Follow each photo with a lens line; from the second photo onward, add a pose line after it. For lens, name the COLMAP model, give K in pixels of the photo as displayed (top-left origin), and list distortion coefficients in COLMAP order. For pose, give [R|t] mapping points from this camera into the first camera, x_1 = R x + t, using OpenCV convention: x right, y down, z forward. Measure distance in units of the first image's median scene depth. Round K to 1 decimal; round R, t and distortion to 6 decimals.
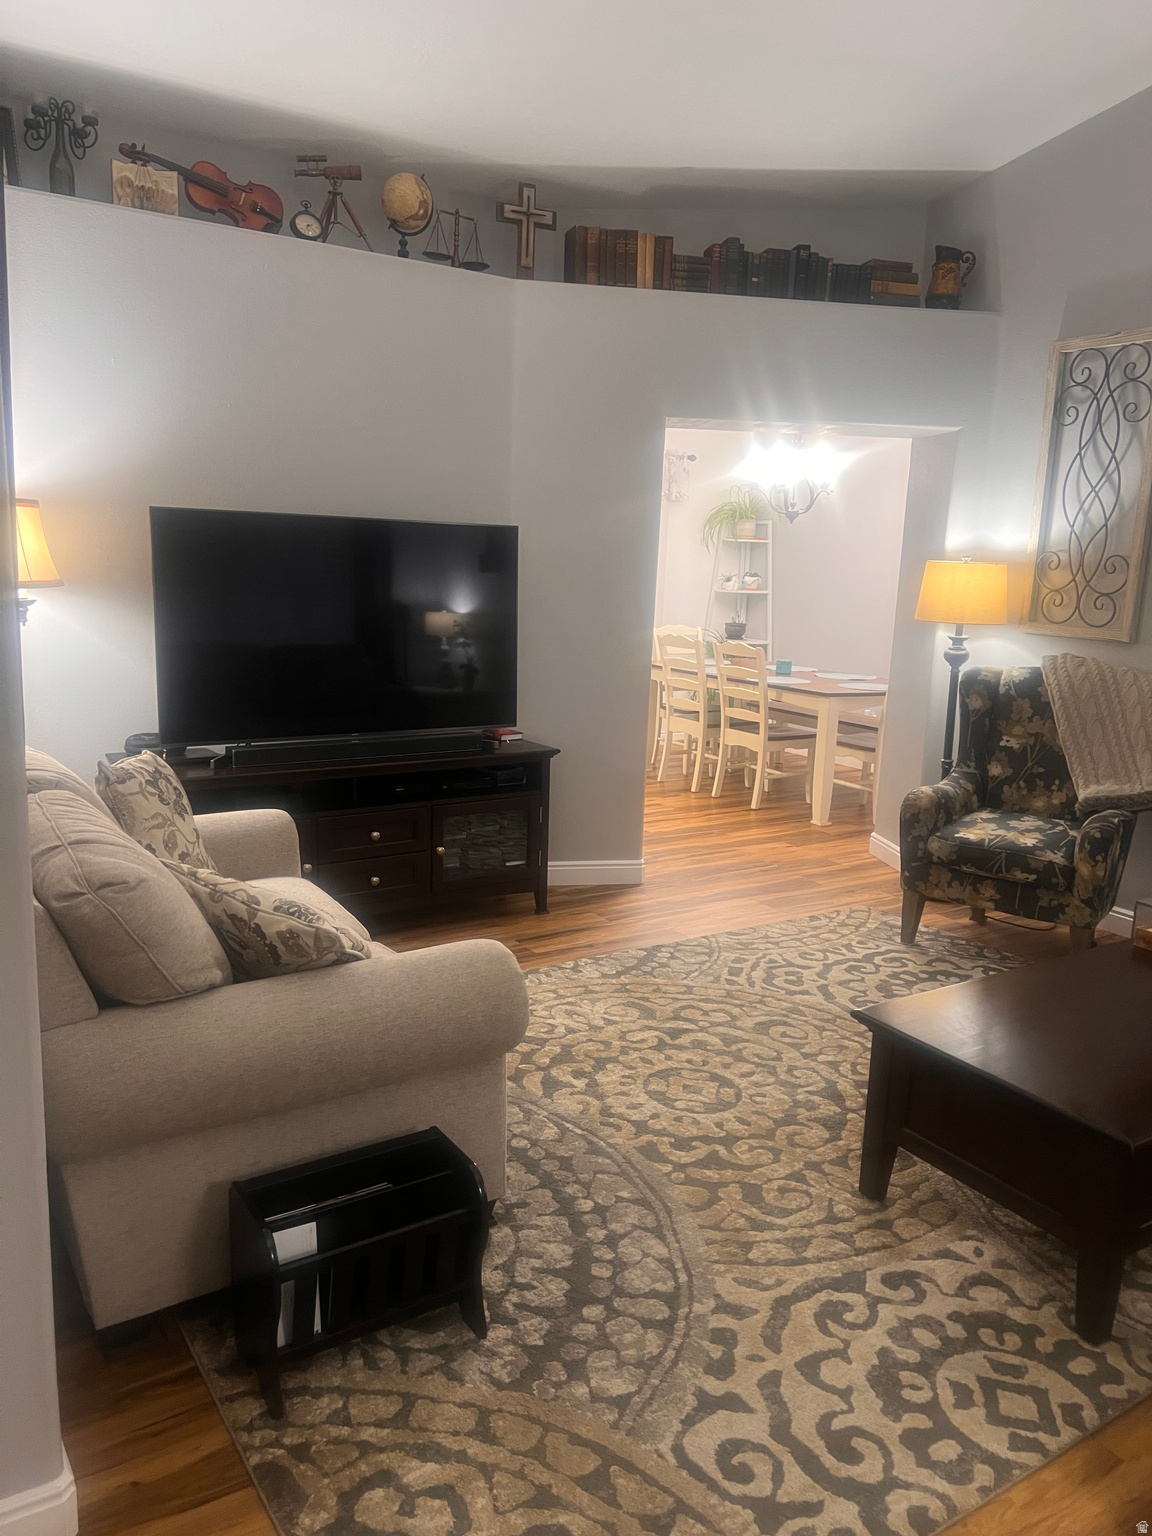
lens RADIAL K [[1148.5, 0, 584.7], [0, 1148.5, 776.6], [0, 0, 1]] dist [0.040119, -0.047675]
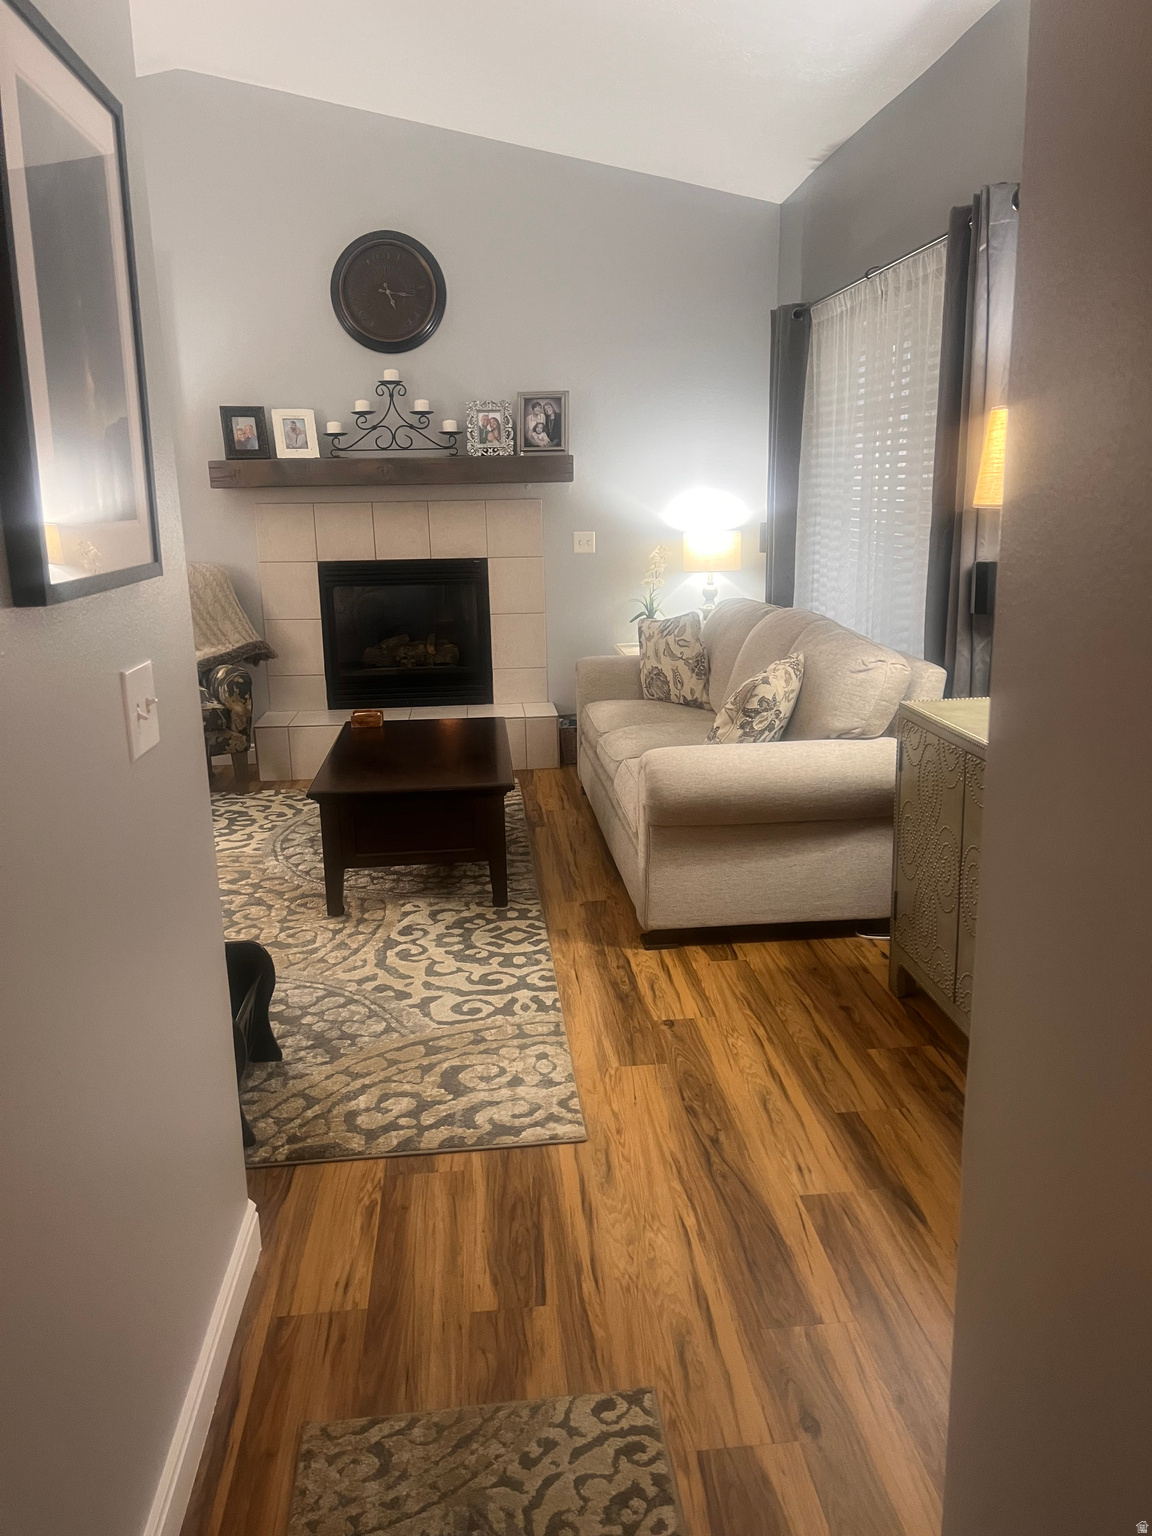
lens RADIAL K [[1148.5, 0, 587.7], [0, 1148.5, 756.9], [0, 0, 1]] dist [0.040119, -0.047675]
pose [[0.455924, -0.251288, 0.853807, -0.621820], [0.209069, 0.962709, 0.171699, -0.011546], [-0.865114, 0.100223, 0.491459, -0.014152]]
